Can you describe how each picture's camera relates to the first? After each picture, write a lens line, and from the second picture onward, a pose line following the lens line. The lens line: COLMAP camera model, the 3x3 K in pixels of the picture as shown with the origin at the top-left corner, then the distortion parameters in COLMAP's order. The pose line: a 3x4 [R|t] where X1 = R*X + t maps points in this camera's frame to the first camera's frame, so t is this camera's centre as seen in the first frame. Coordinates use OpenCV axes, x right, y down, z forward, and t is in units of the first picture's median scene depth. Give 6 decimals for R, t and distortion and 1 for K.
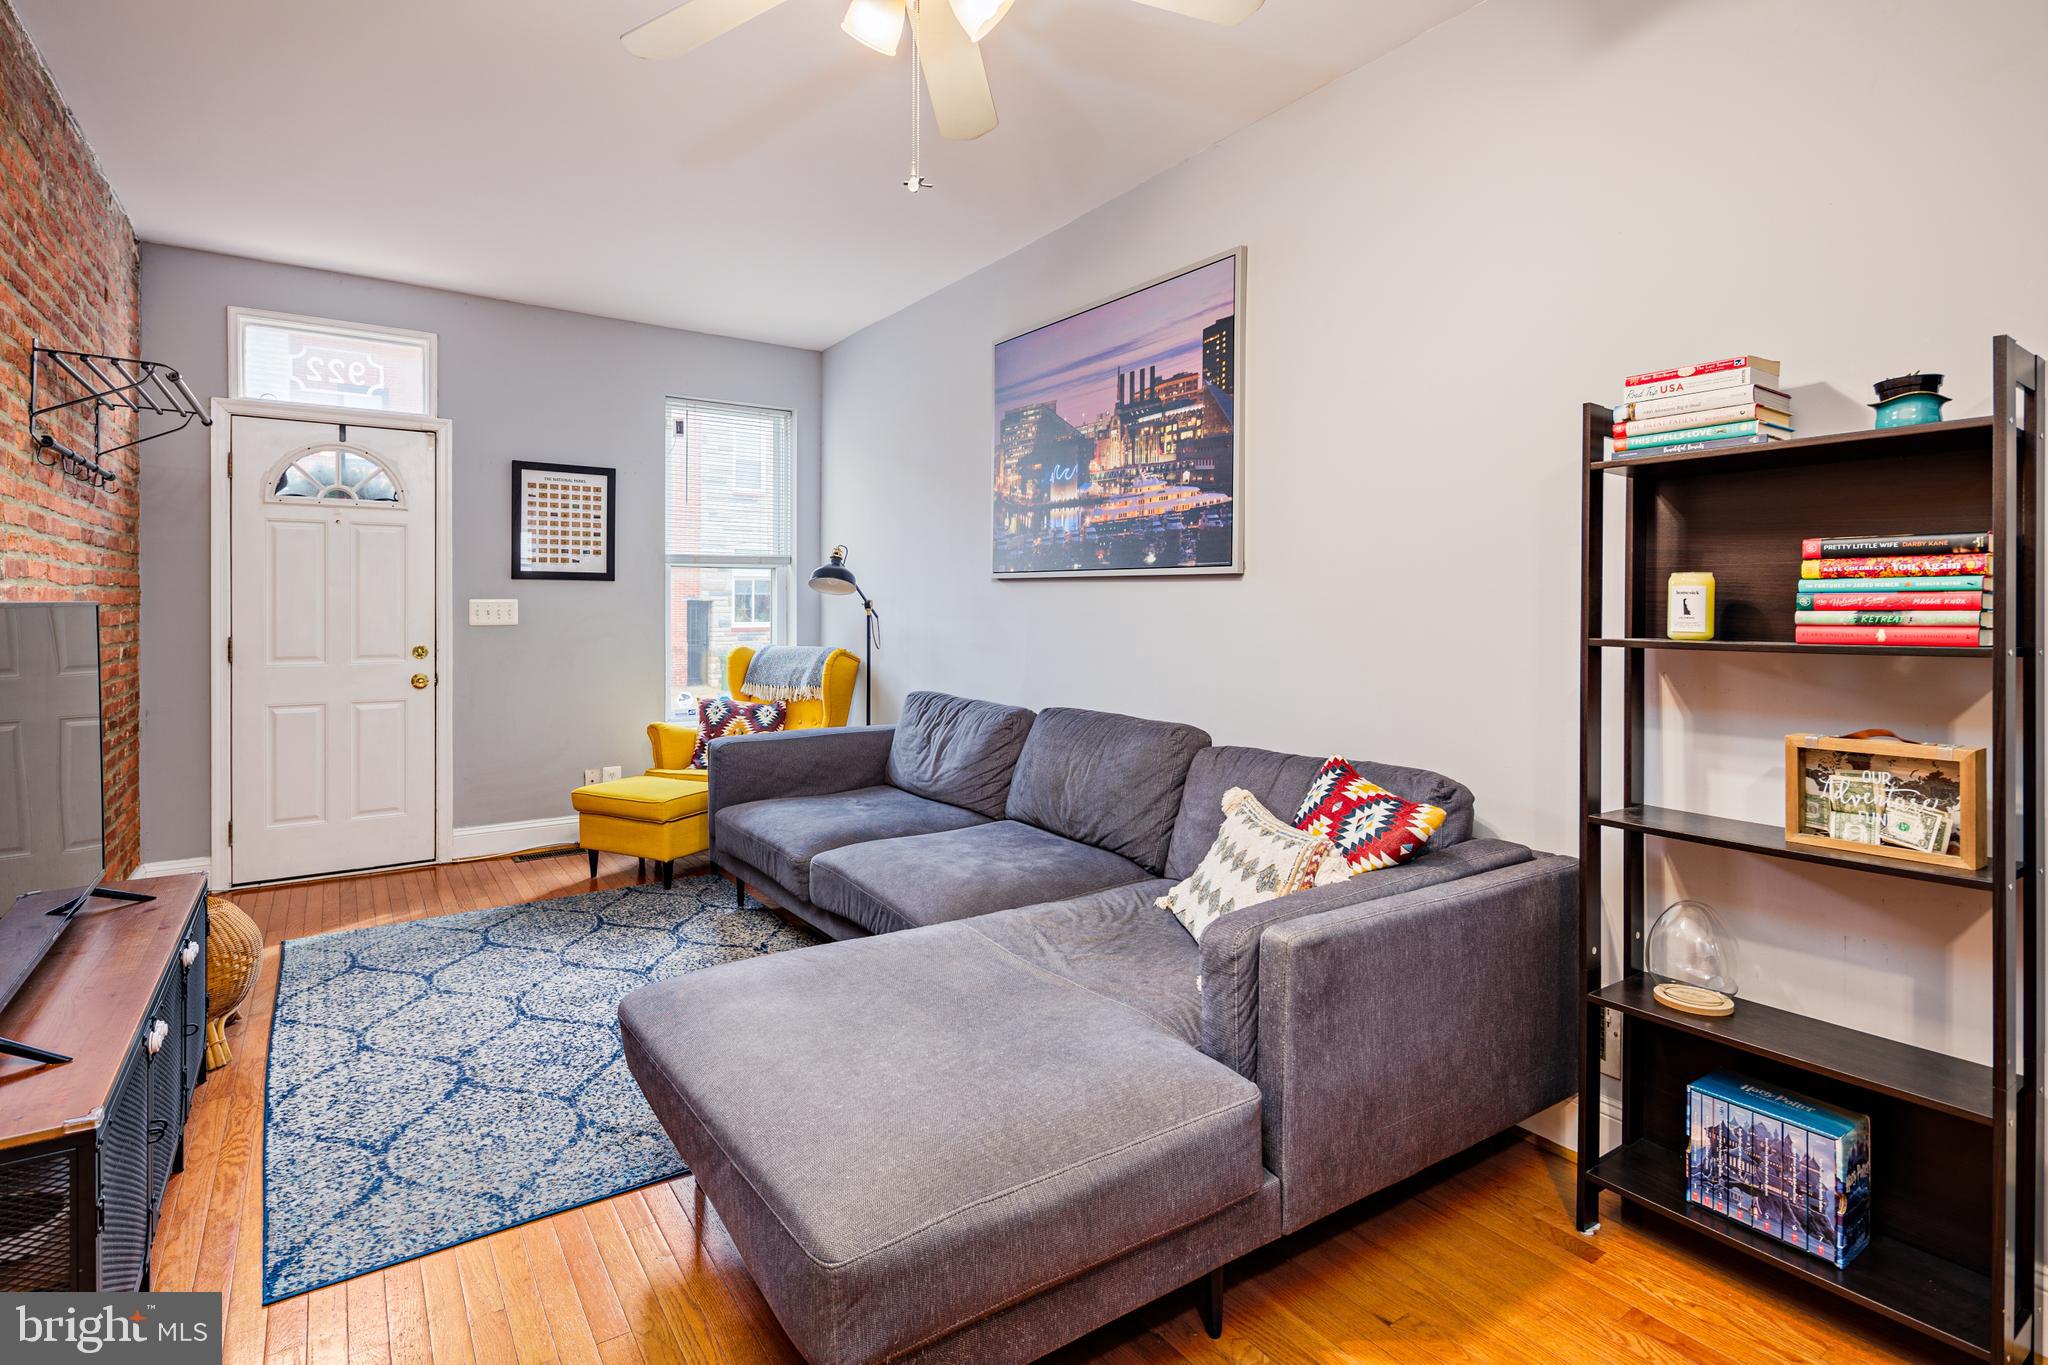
lens RADIAL K [[994.6, 0, 1015.9], [0, 994.6, 608.2], [0, 0, 1]] dist [0.005241, -0.004571]
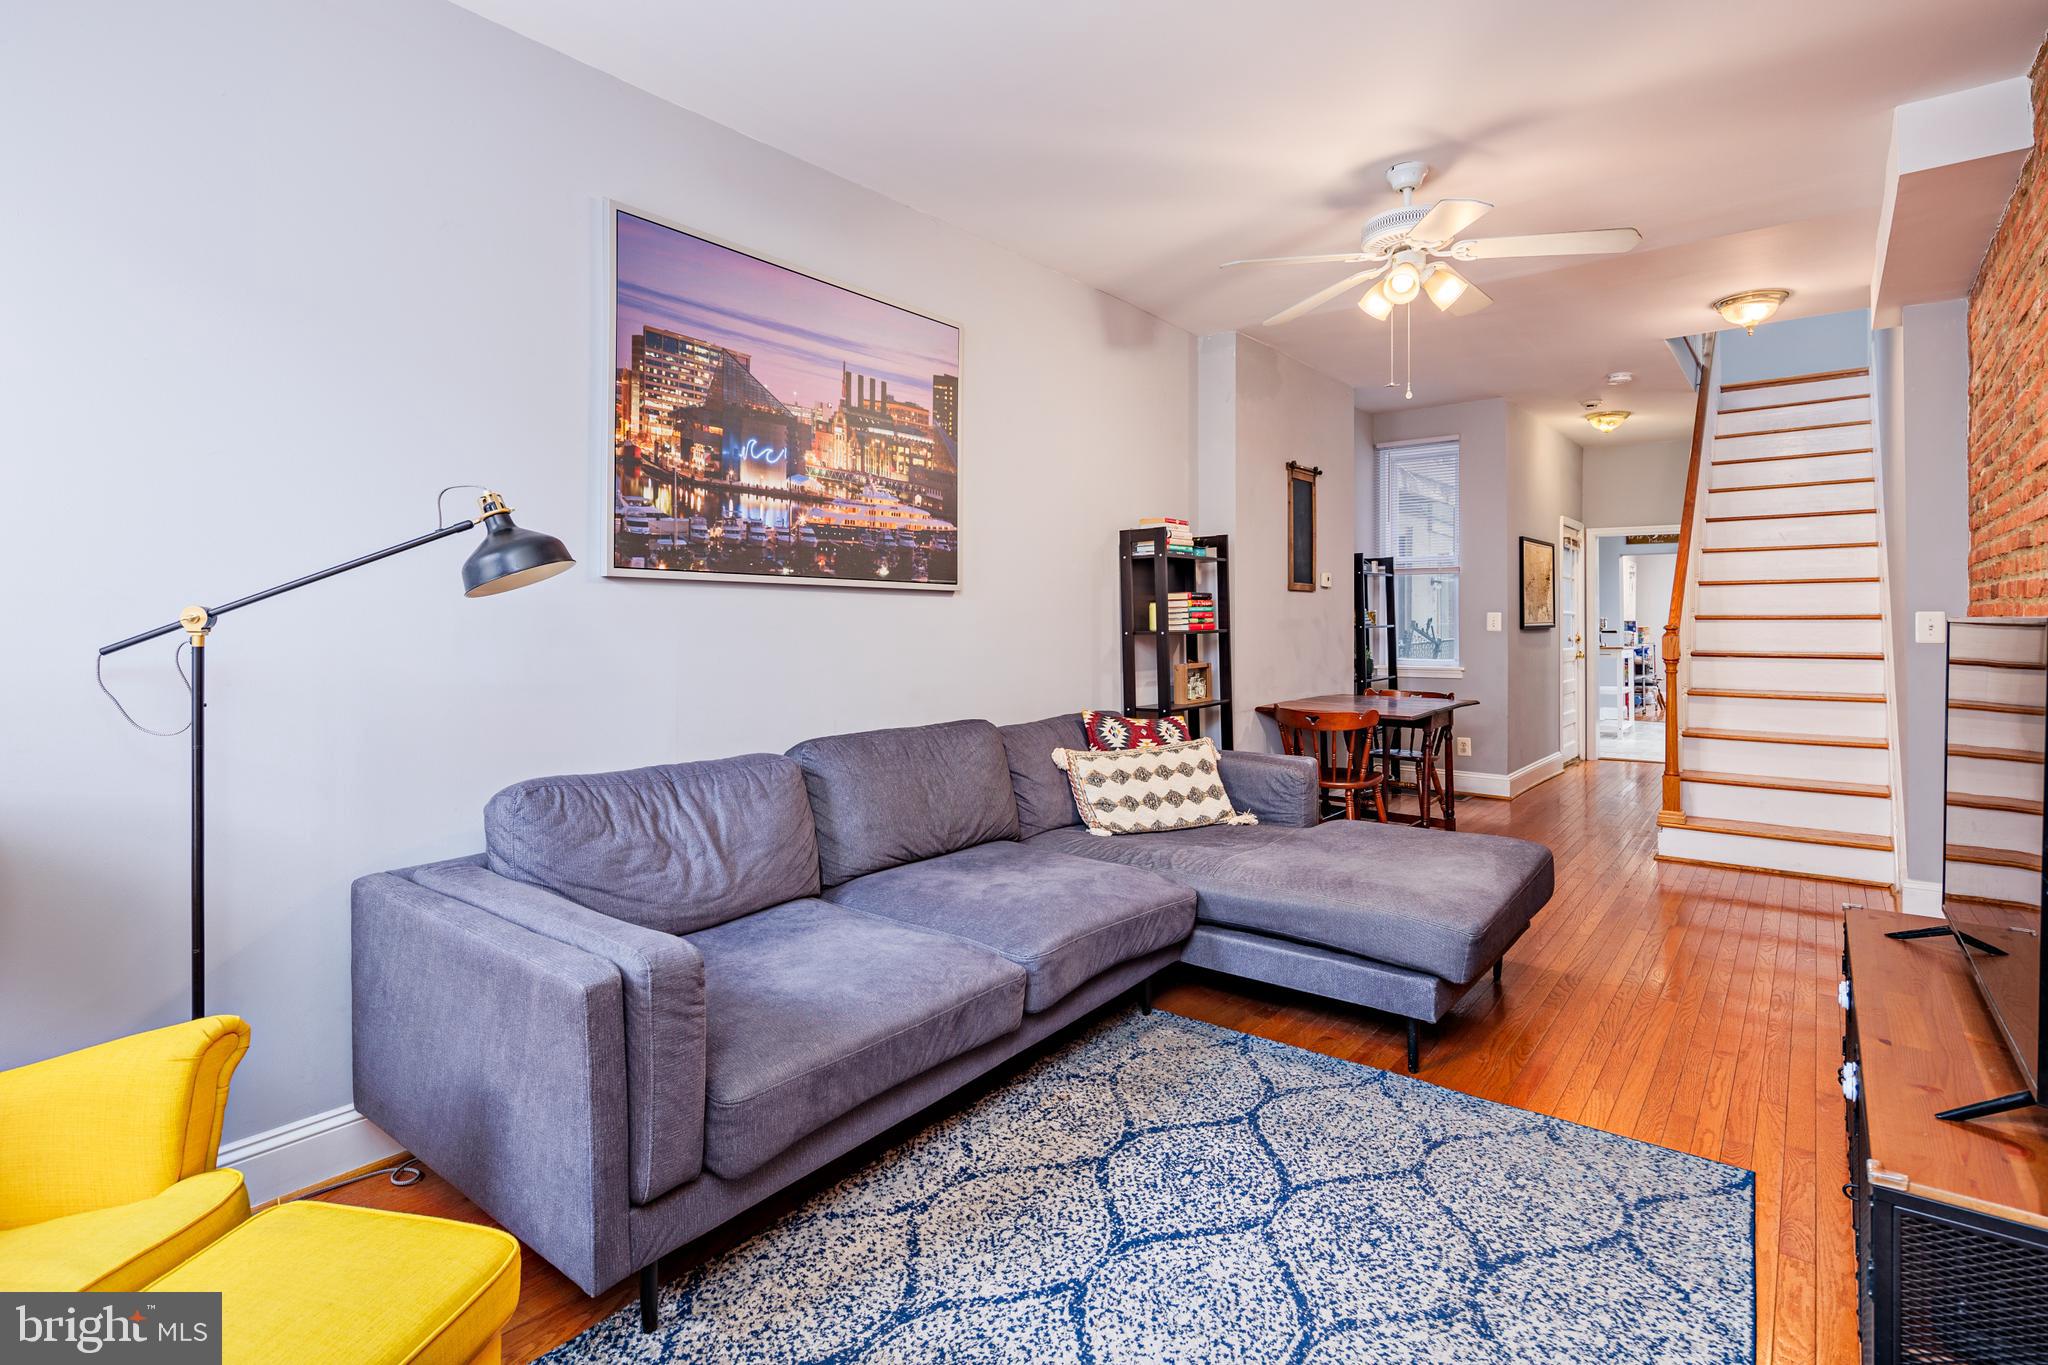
lens RADIAL K [[994.6, 0, 1020.8], [0, 994.6, 612.8], [0, 0, 1]] dist [0.005241, -0.004571]
pose [[-0.291689, 0.000488, 0.956513, -0.959208], [0.002949, 0.999996, 0.000389, -0.008475], [-0.956509, 0.002934, -0.291689, 1.277787]]
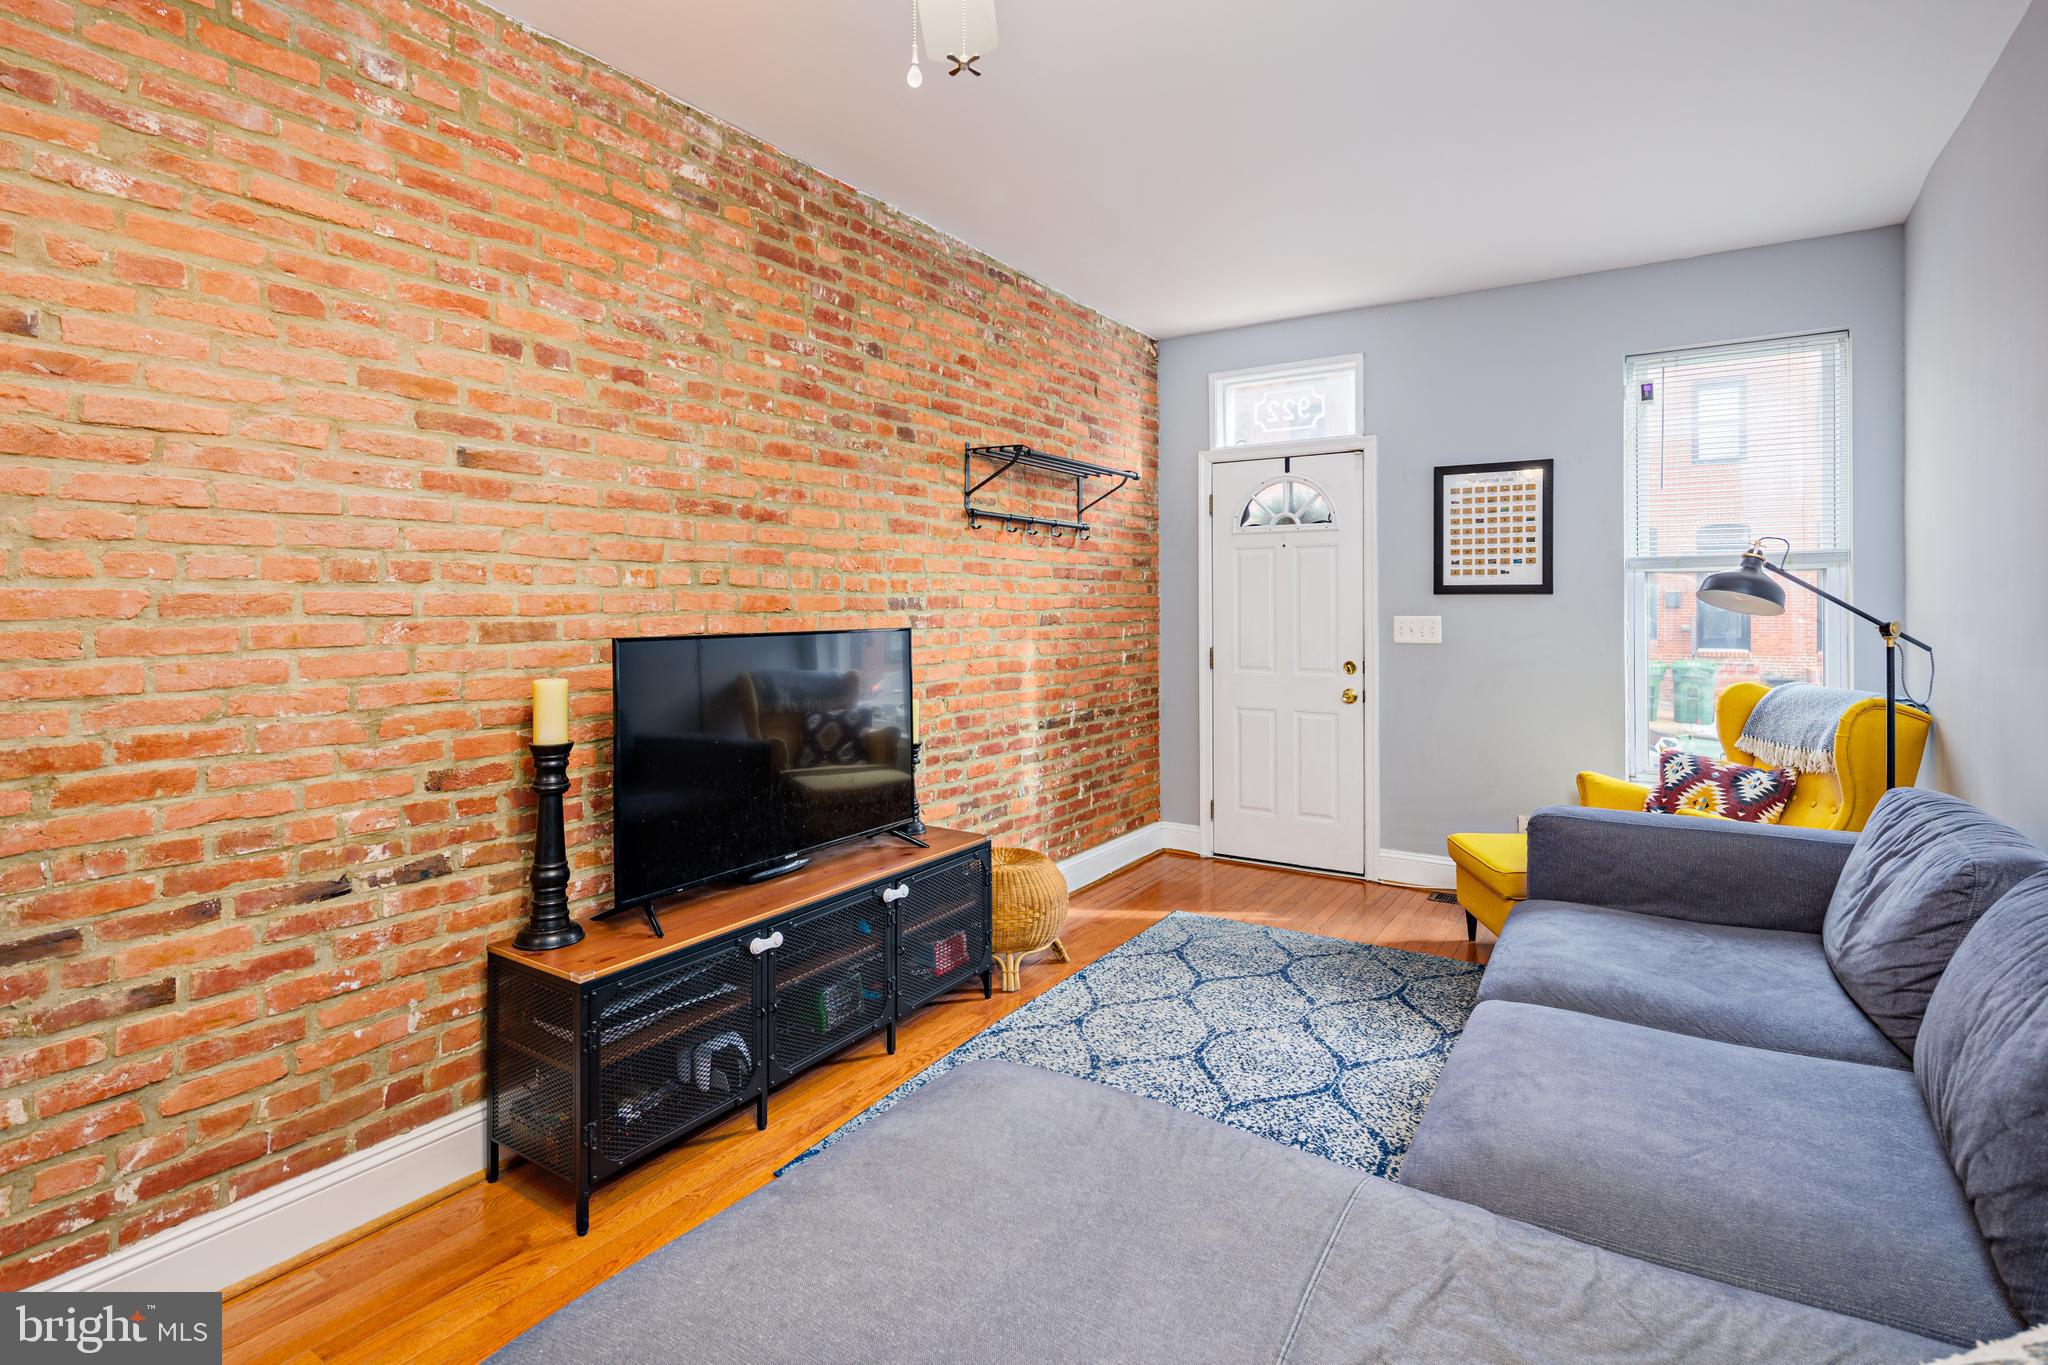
lens RADIAL K [[994.6, 0, 1018.2], [0, 994.6, 601.8], [0, 0, 1]] dist [0.005241, -0.004571]
pose [[0.377532, -0.006378, -0.925975, 0.331357], [0.000021, 0.999976, -0.006878, -0.024983], [0.925997, 0.002577, 0.377523, 0.452440]]
